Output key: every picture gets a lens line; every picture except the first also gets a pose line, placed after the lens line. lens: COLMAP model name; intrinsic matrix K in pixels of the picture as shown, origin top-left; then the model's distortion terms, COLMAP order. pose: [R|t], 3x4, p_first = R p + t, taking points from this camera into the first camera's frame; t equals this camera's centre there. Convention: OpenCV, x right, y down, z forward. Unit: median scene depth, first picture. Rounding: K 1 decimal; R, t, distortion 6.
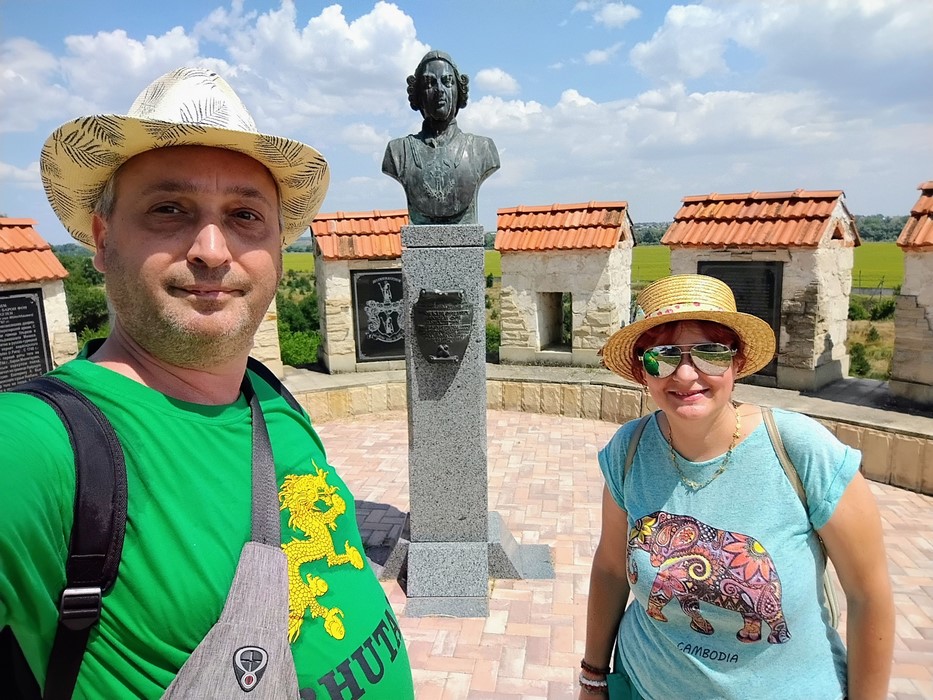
lens RADIAL K [[665.6, 0, 472.2], [0, 665.6, 346.0], [0, 0, 1]] dist [0.002100, -0.053610]
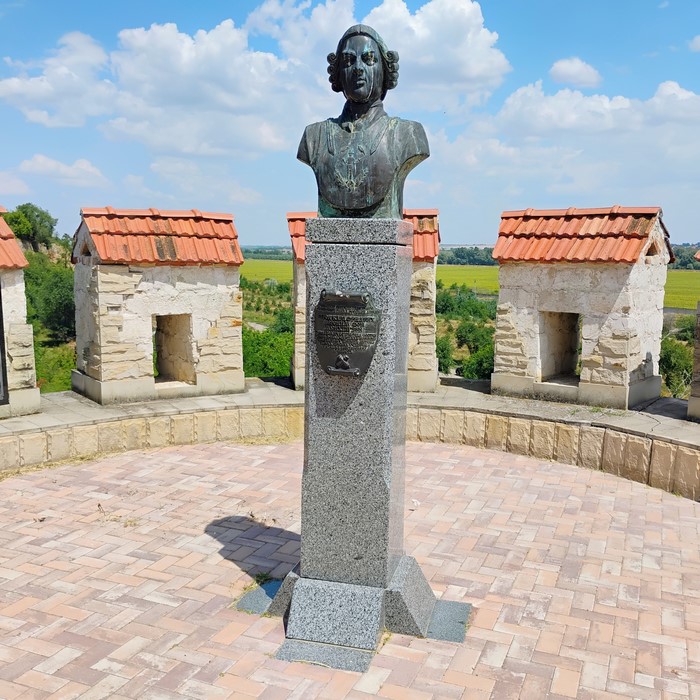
lens RADIAL K [[770.1, 0, 351.3], [0, 770.1, 348.3], [0, 0, 1]] dist [-0.060173, 0.000000]
pose [[0.971055, 0.064900, -0.229869, 0.117791], [-0.072521, 0.997057, -0.024856, 0.008507], [0.227580, 0.040807, 0.972904, 0.011401]]
